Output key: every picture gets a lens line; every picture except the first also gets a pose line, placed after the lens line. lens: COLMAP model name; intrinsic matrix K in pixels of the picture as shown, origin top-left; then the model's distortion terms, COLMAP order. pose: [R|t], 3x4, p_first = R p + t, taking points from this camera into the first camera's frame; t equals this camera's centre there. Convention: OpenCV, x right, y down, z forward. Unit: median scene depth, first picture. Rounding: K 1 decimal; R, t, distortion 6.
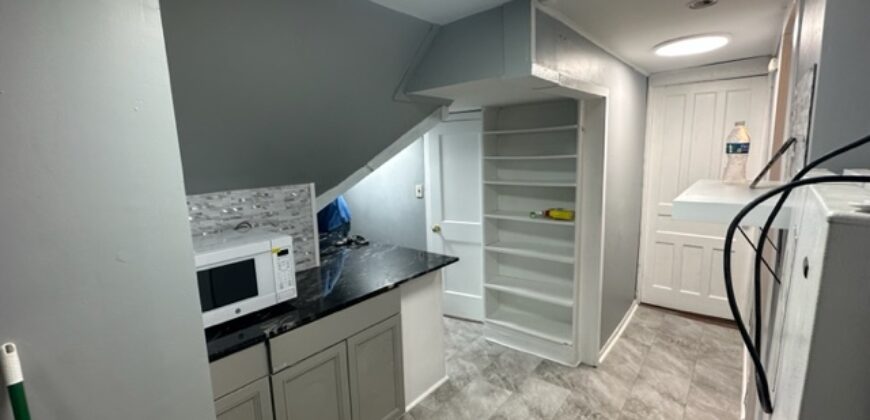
lens RADIAL K [[374.3, 0, 435.0], [0, 374.3, 210.0], [0, 0, 1]] dist [0.000222, 0.000142]
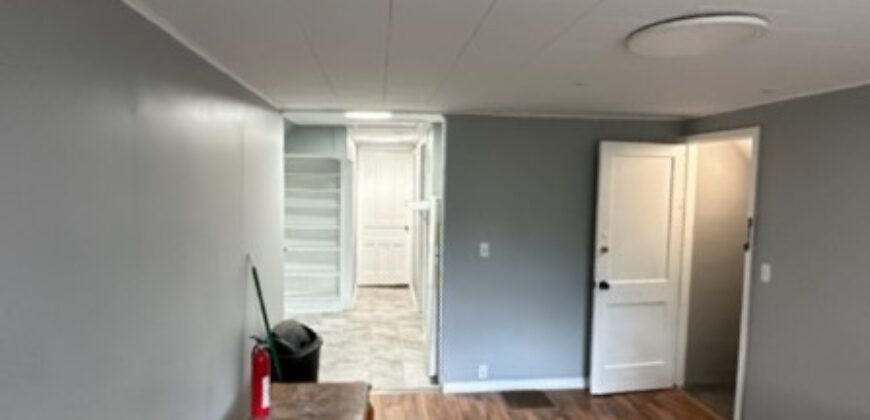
lens RADIAL K [[459.0, 0, 436.9], [0, 459.0, 213.4], [0, 0, 1]] dist [-0.001986, 0.000394]
pose [[0.694987, -0.015181, 0.718862, -0.896747], [0.073144, 0.996083, -0.049679, 0.110187], [-0.715292, 0.087107, 0.693376, -0.883312]]
